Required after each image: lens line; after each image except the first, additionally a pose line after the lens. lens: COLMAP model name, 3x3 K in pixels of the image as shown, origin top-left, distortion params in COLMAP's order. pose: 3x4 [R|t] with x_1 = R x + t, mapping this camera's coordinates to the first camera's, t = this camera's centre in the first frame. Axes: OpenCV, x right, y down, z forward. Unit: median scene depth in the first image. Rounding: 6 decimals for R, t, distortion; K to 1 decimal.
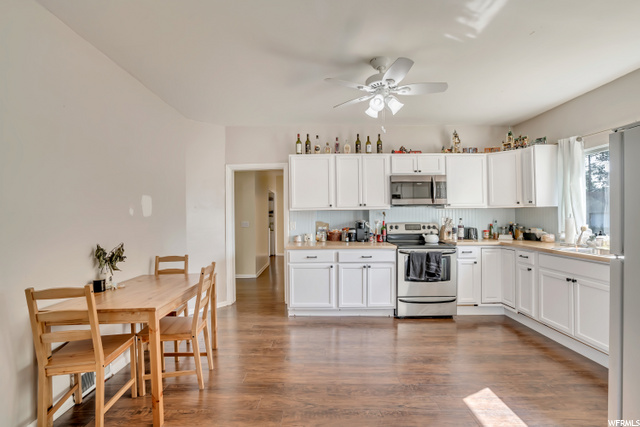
lens RADIAL K [[305.1, 0, 320.3], [0, 305.1, 215.3], [0, 0, 1]] dist [-0.047658, -0.000224]
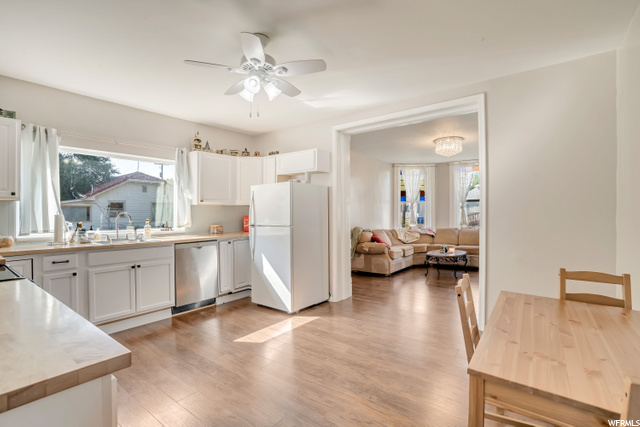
lens RADIAL K [[305.1, 0, 318.2], [0, 305.1, 214.2], [0, 0, 1]] dist [-0.047658, -0.000224]
pose [[-0.793553, 0.005883, 0.608473, -0.371153], [0.007446, 0.999972, 0.000042, 0.013236], [-0.608456, 0.004564, -0.793575, 1.225330]]
